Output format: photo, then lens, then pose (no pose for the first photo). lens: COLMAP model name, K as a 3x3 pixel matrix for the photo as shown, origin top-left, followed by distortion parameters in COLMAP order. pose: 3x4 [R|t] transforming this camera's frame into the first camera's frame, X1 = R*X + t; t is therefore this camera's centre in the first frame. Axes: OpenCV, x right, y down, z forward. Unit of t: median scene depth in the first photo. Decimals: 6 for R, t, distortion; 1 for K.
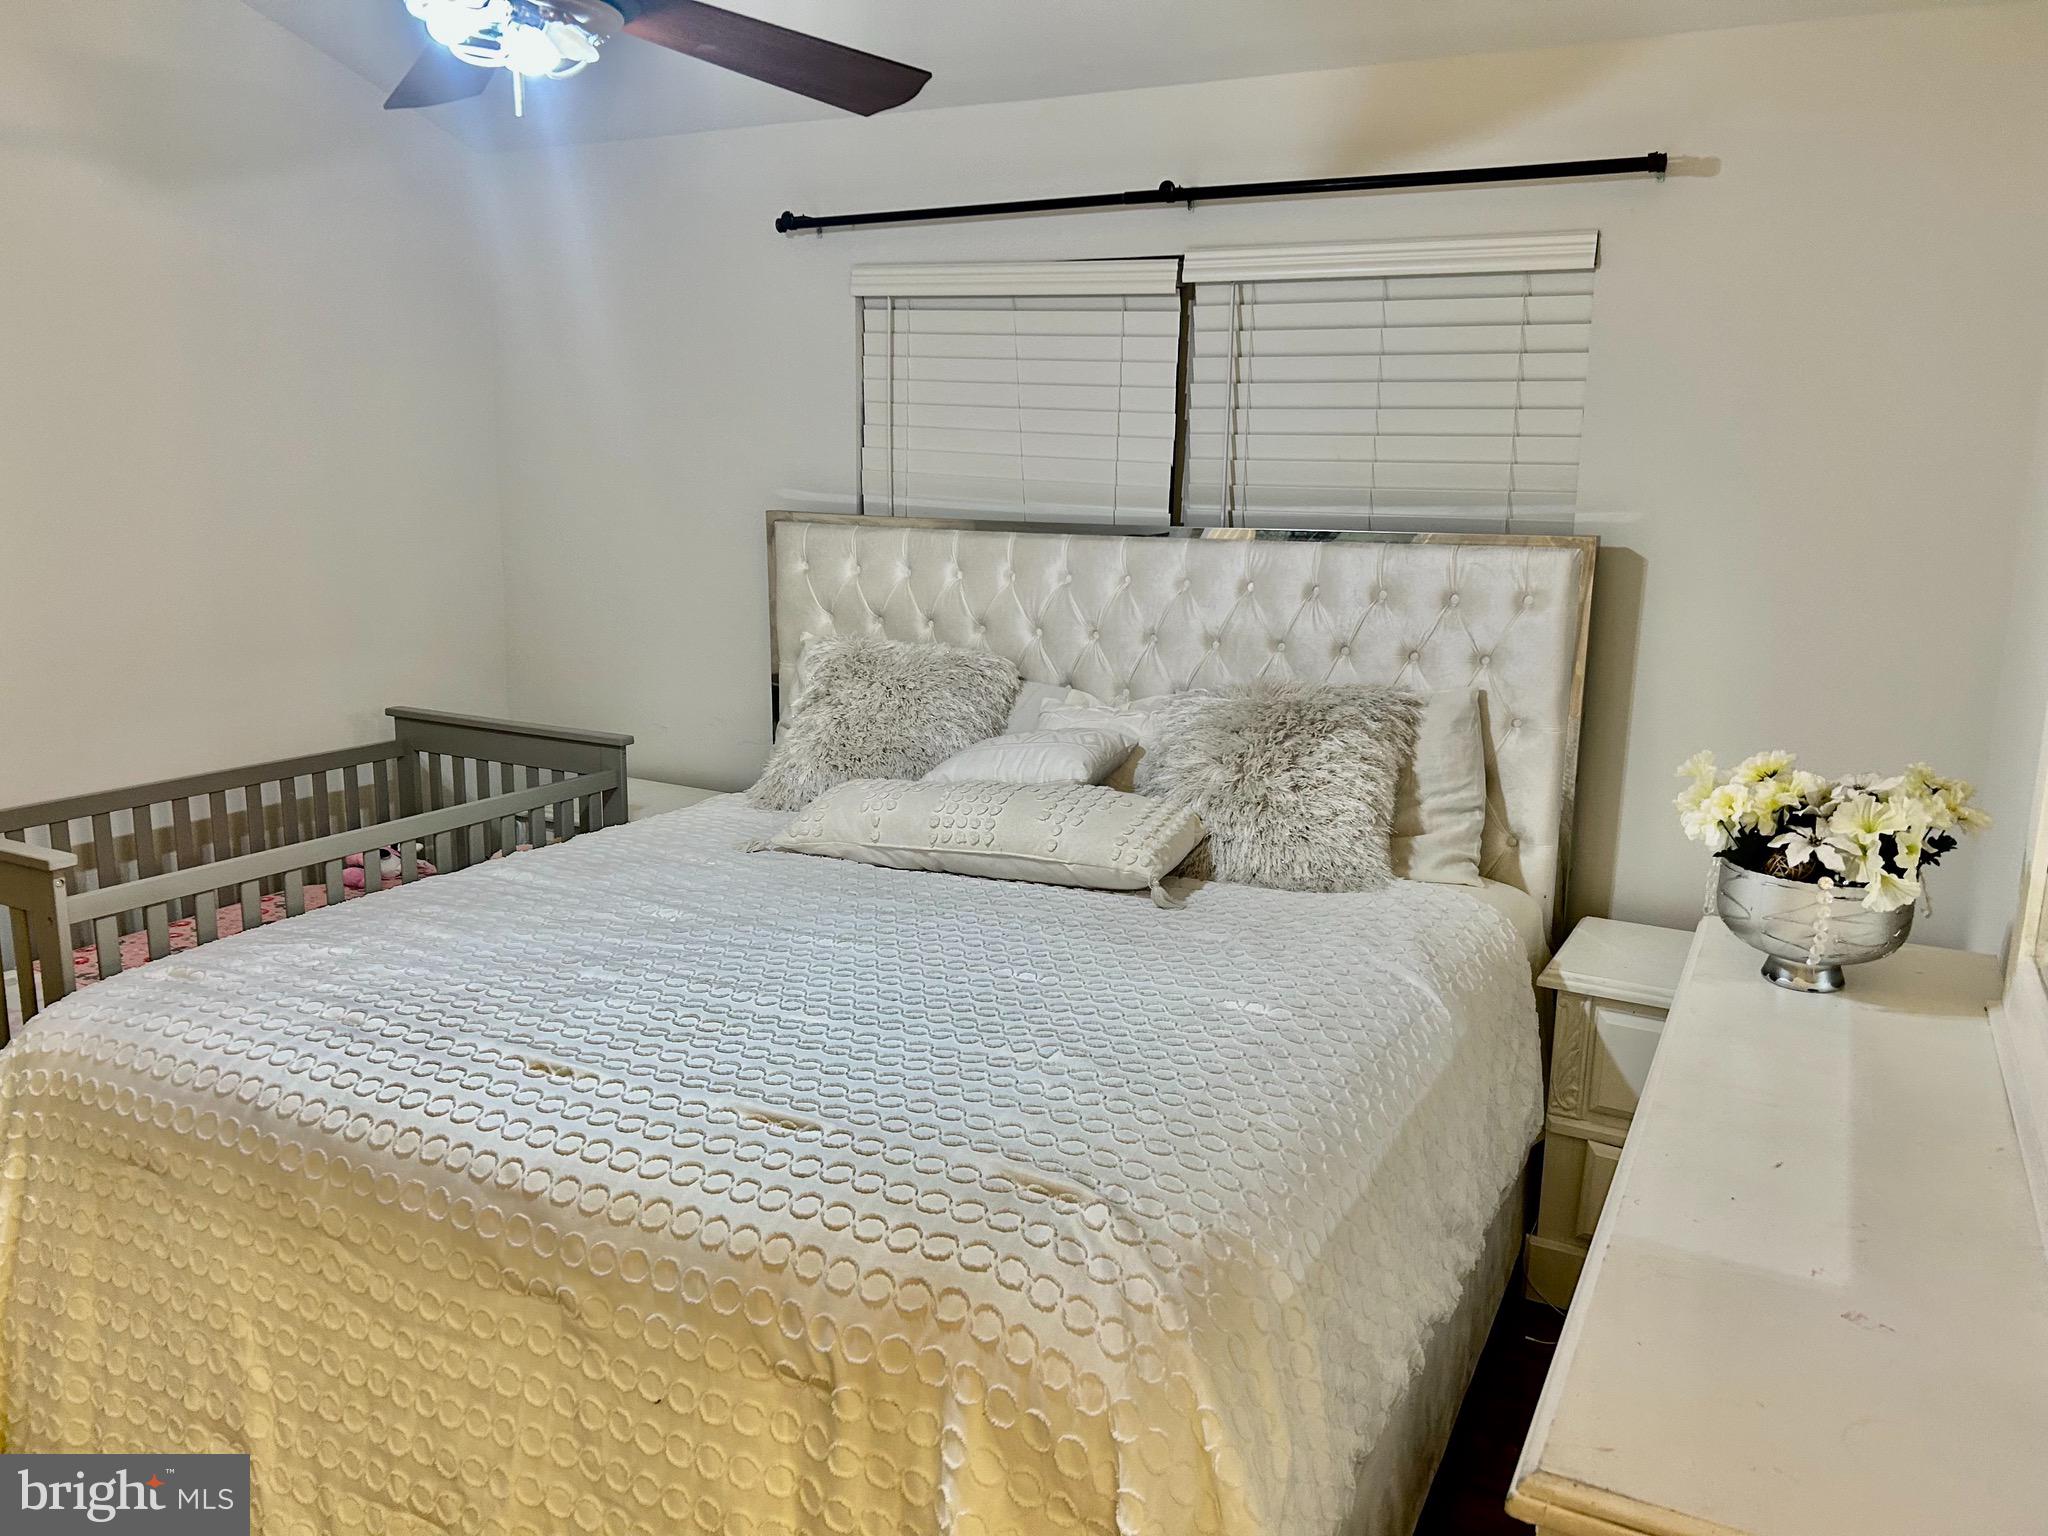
lens RADIAL K [[1546.5, 0, 1024.0], [0, 1546.5, 768.0], [0, 0, 1]] dist [0.059454, -0.067403]
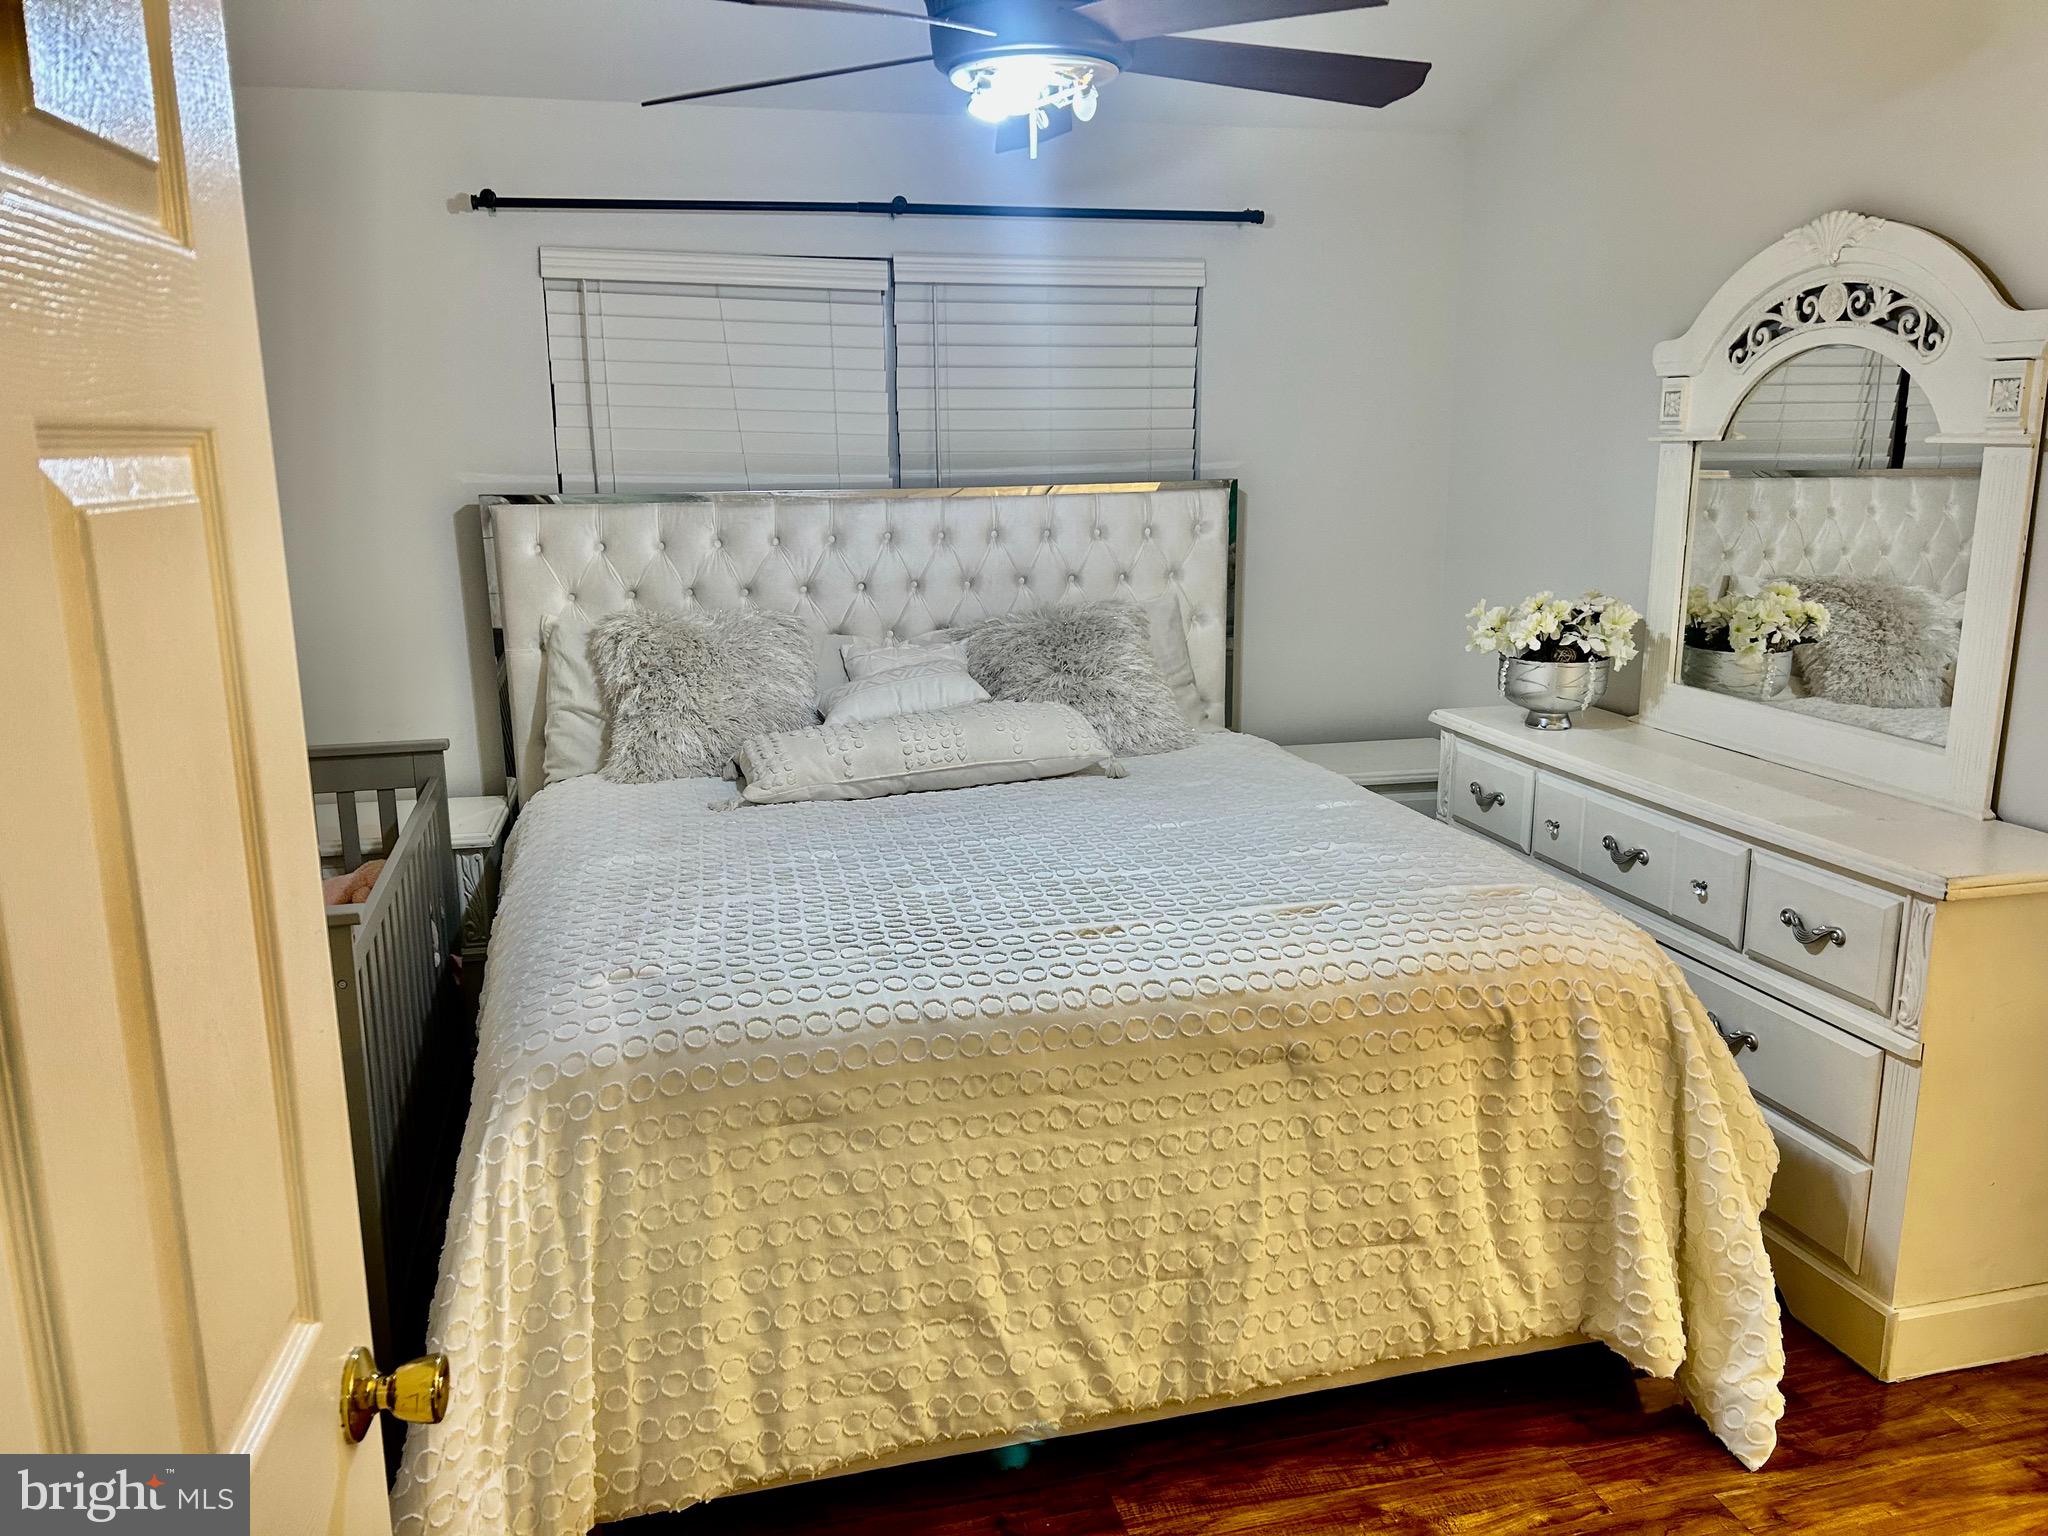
lens RADIAL K [[1546.5, 0, 1024.0], [0, 1546.5, 768.0], [0, 0, 1]] dist [0.059454, -0.067403]
pose [[0.748746, -0.165273, 0.641922, -0.645063], [0.154729, 0.985242, 0.073188, -0.019678], [-0.644545, 0.044524, 0.763269, 0.052601]]
